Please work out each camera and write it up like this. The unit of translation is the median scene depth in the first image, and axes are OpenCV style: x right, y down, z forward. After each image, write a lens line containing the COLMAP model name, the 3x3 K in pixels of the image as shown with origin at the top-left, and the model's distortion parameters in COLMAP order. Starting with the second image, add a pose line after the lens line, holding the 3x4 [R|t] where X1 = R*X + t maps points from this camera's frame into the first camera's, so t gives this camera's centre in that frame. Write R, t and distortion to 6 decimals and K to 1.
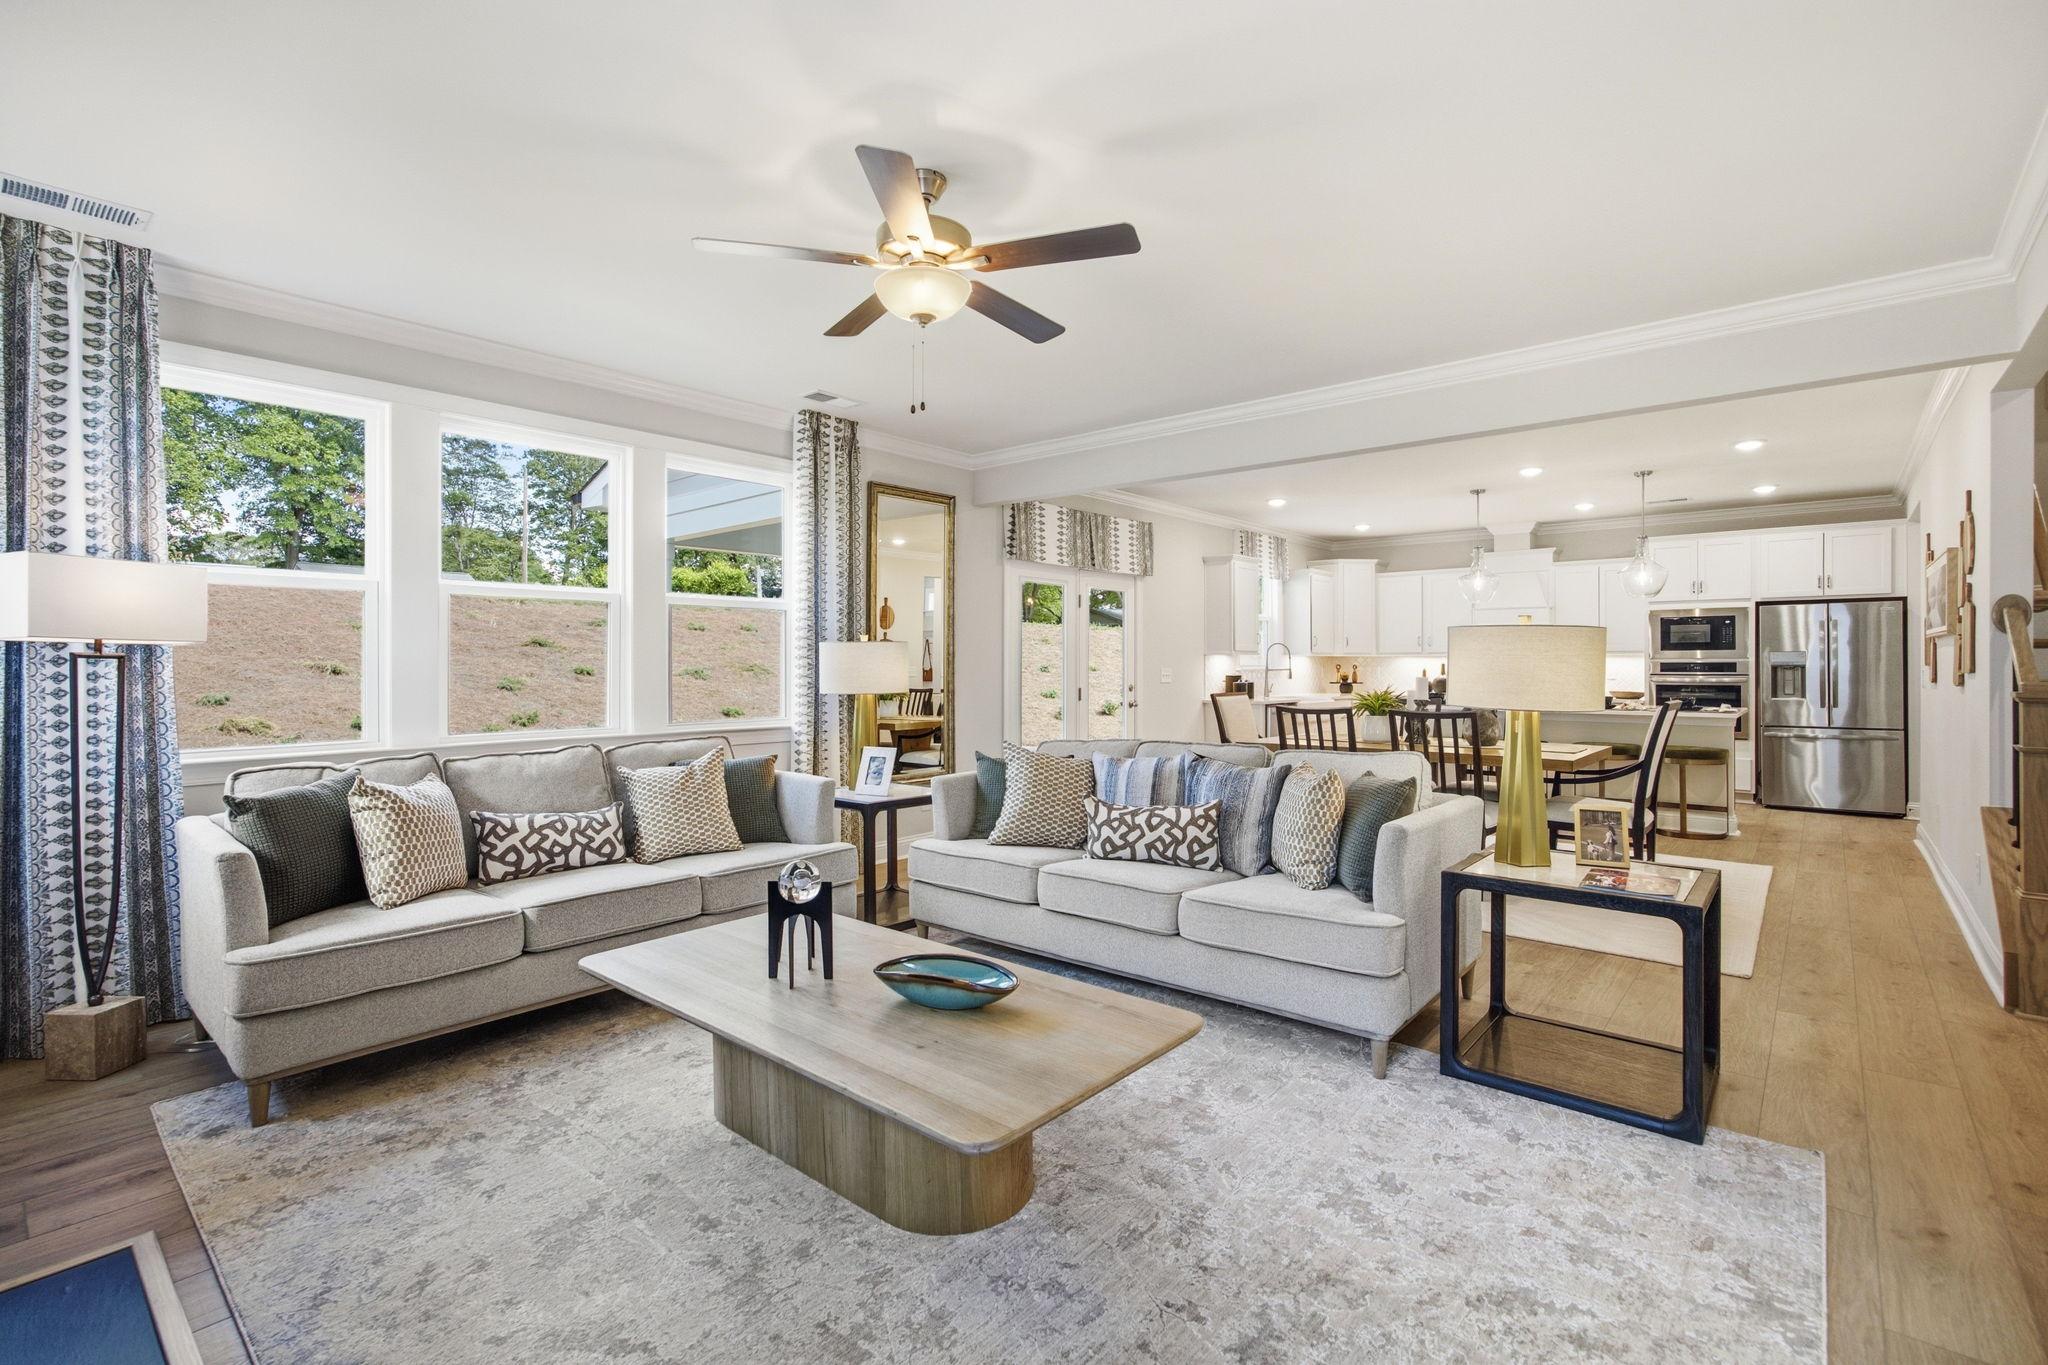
lens RADIAL K [[936.8, 0, 1045.5], [0, 936.8, 665.9], [0, 0, 1]] dist [0.003424, 0.001045]
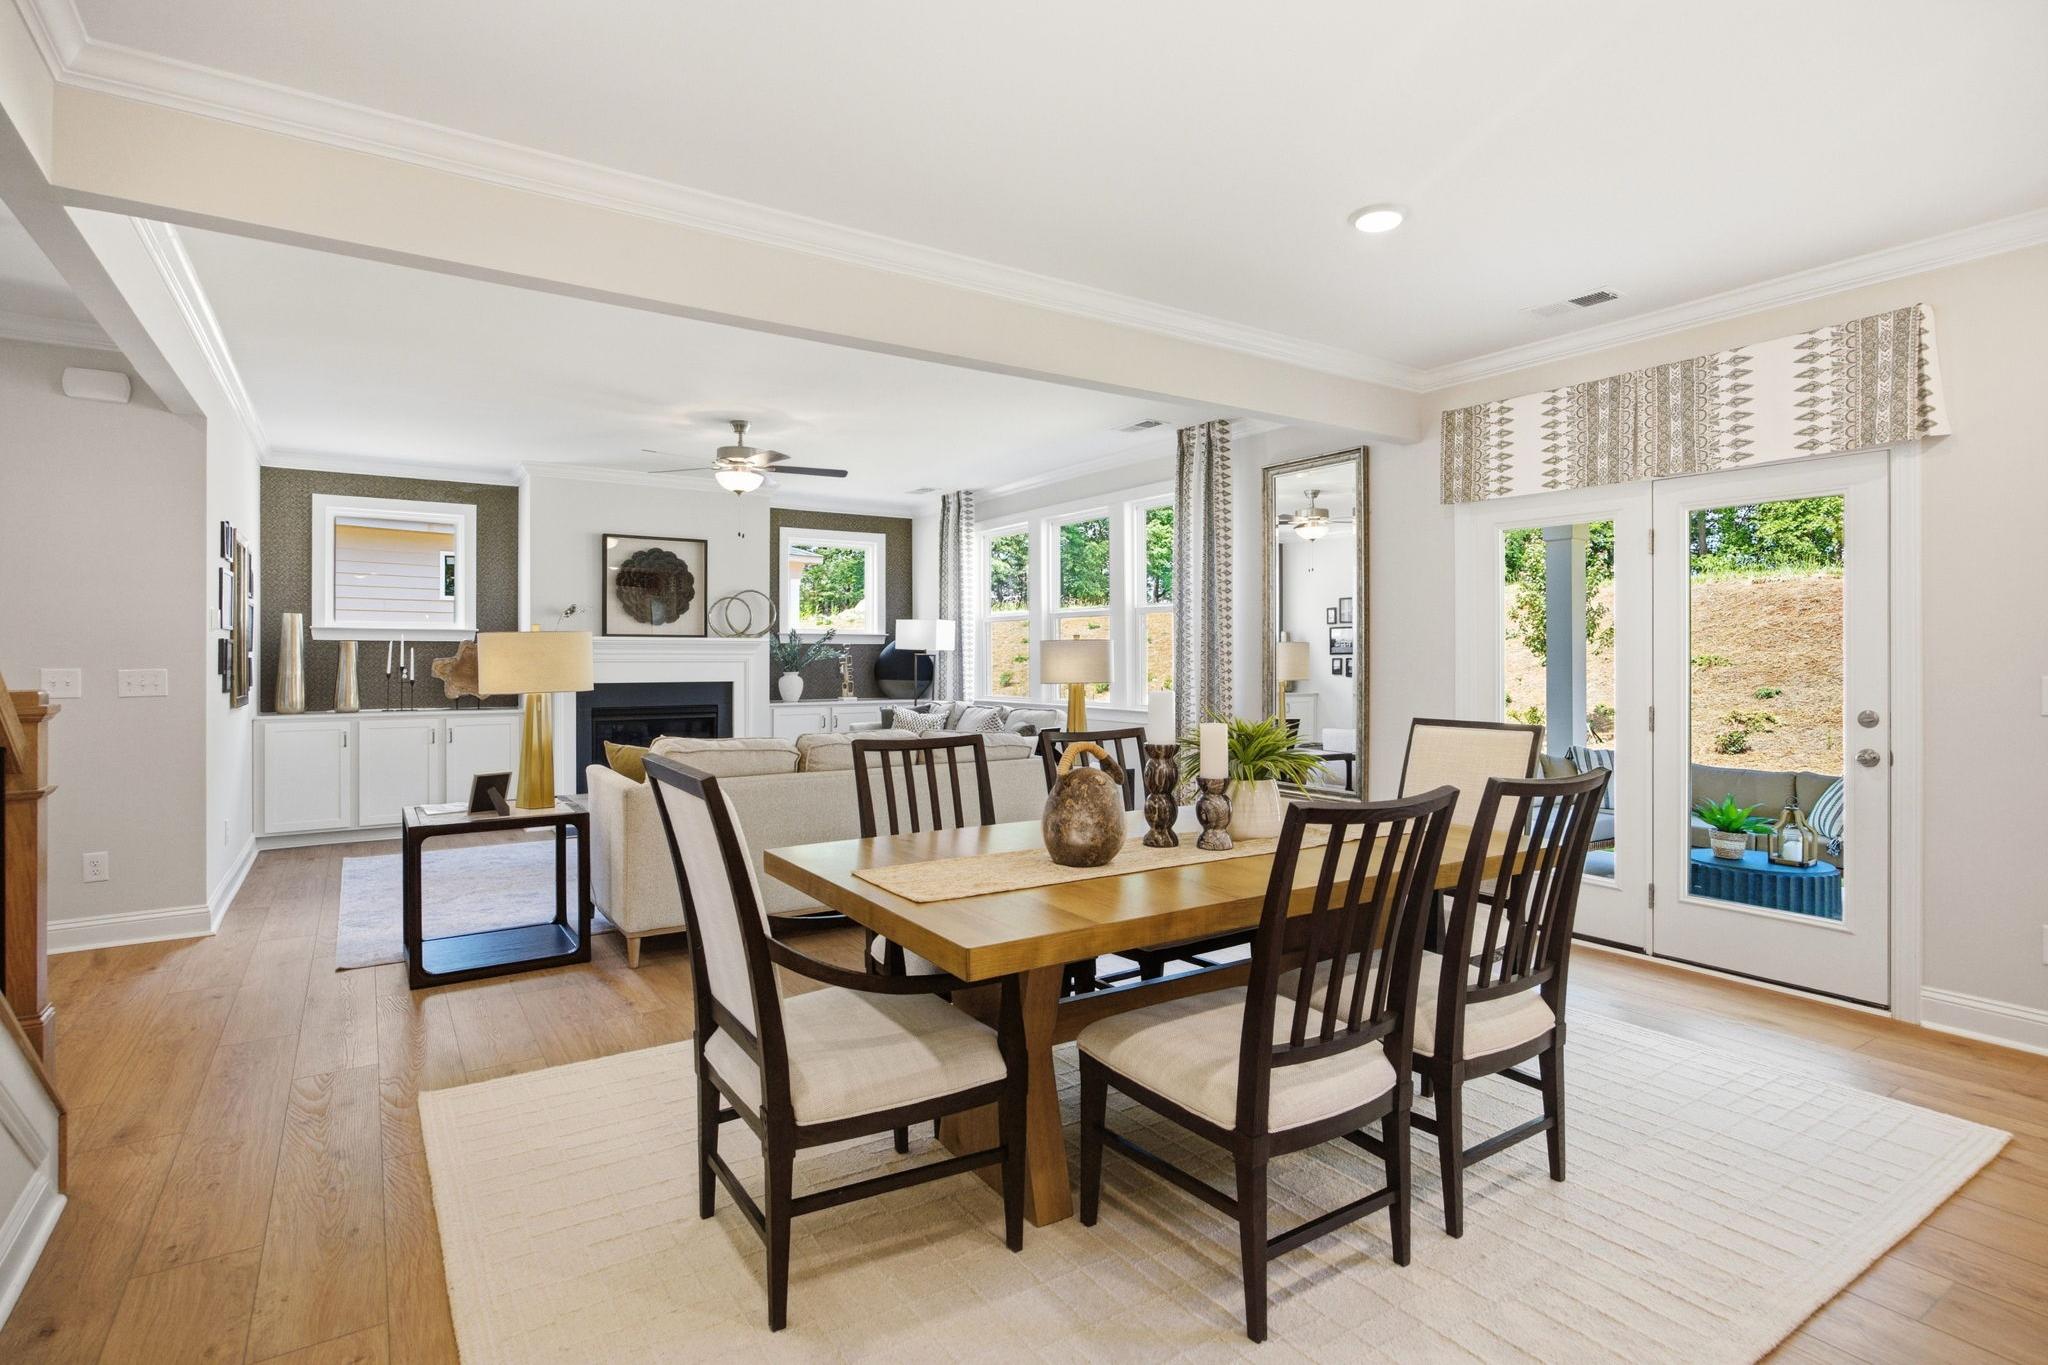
lens RADIAL K [[1025.4, 0, 1034.7], [0, 1025.4, 665.1], [0, 0, 1]] dist [-0.014552, 0.005851]
pose [[-0.283234, 0.007174, -0.959024, 0.658024], [-0.001675, 0.999967, 0.007976, -0.004062], [0.959049, 0.003866, -0.283212, 0.805744]]
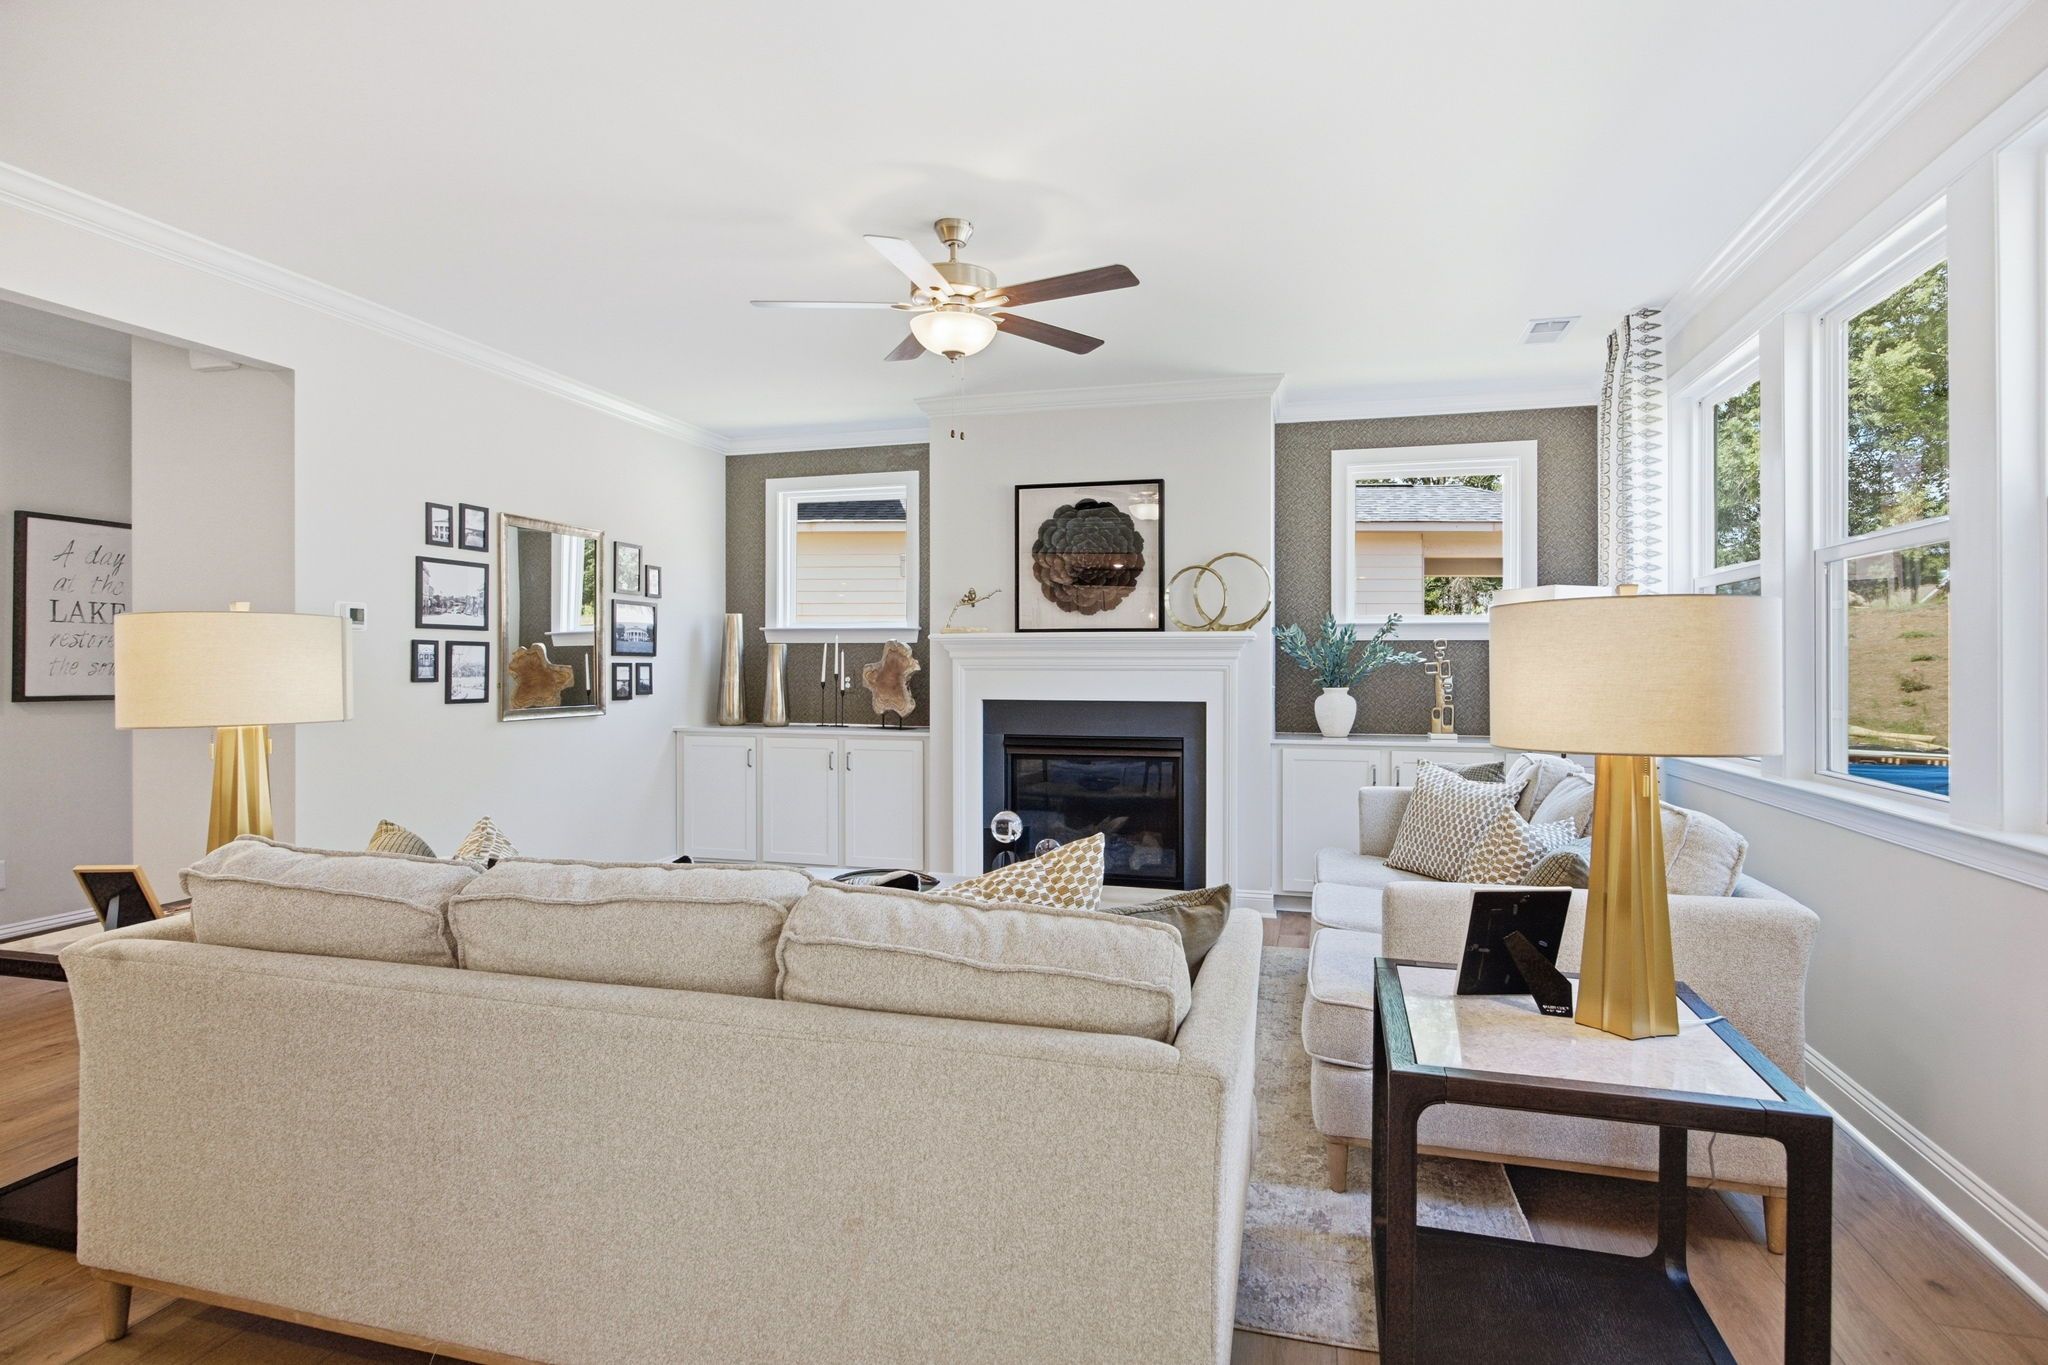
lens RADIAL K [[1025.4, 0, 1040.4], [0, 1025.4, 653.5], [0, 0, 1]] dist [-0.014552, 0.005851]
pose [[-0.903477, -0.000985, -0.428636, 0.101766], [-0.000152, 0.999998, -0.001979, -0.008063], [0.428637, -0.001723, -0.903475, 0.755013]]
